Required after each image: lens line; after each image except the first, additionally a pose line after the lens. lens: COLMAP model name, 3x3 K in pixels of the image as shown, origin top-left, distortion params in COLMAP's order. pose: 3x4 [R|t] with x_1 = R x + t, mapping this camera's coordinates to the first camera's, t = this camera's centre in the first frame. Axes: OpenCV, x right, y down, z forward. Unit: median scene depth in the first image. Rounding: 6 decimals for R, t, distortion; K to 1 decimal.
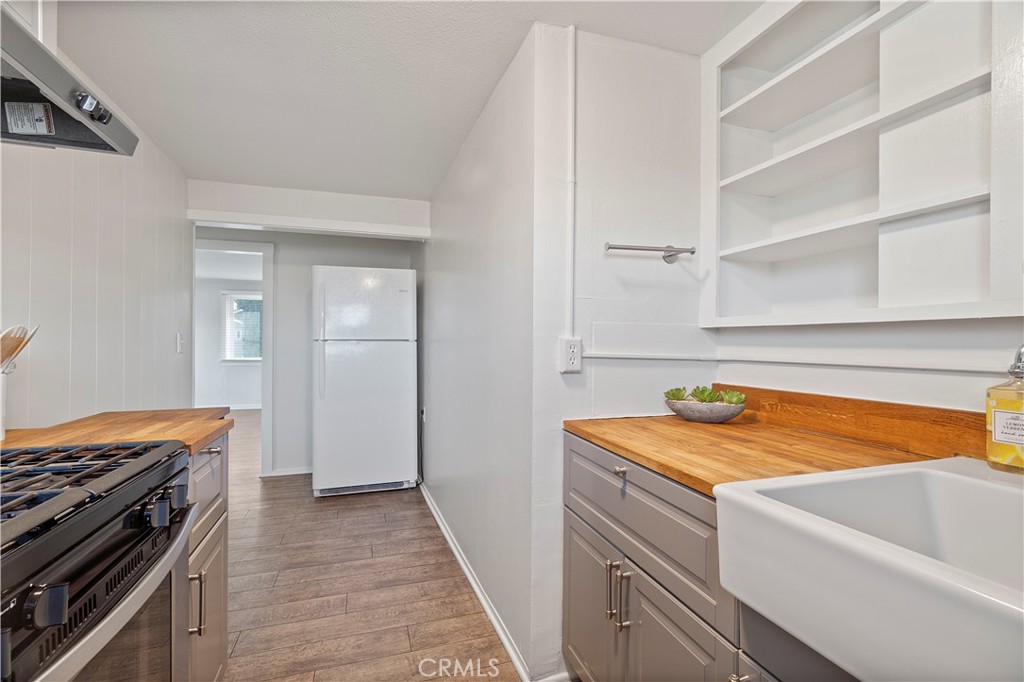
lens RADIAL K [[452.2, 0, 512.0], [0, 452.2, 341.0], [0, 0, 1]] dist [0.000111, 0.000113]
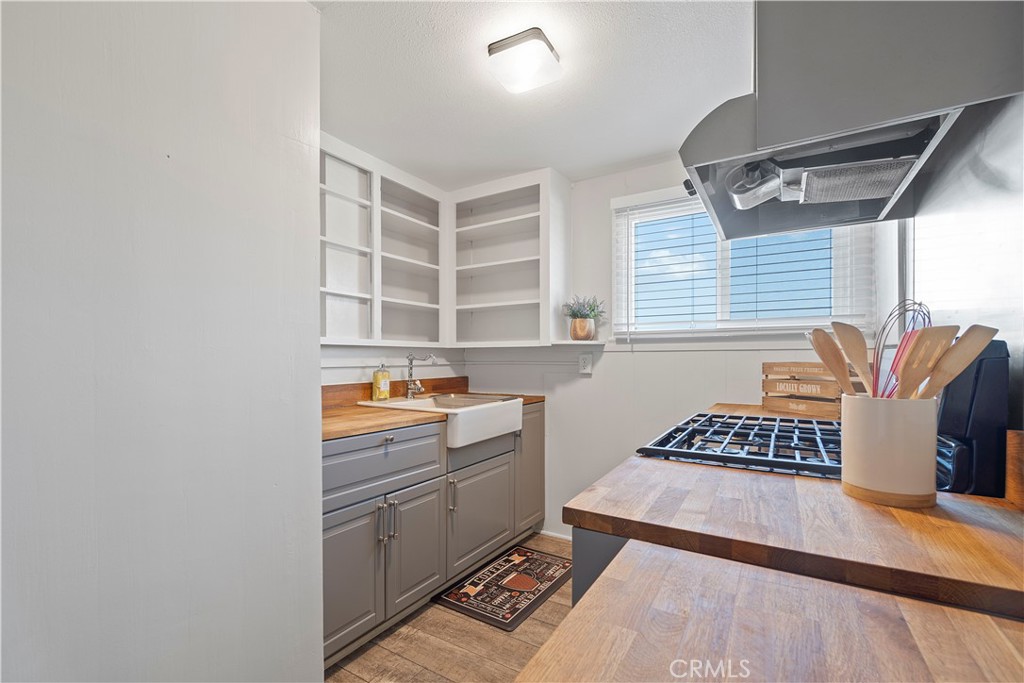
lens RADIAL K [[451.3, 0, 507.0], [0, 451.3, 358.3], [0, 0, 1]] dist [0.000634, -0.000024]
pose [[-0.651302, -0.005522, 0.758798, -0.910916], [-0.001633, 0.999981, 0.005875, 0.004115], [-0.758817, 0.002588, -0.651299, 1.314582]]
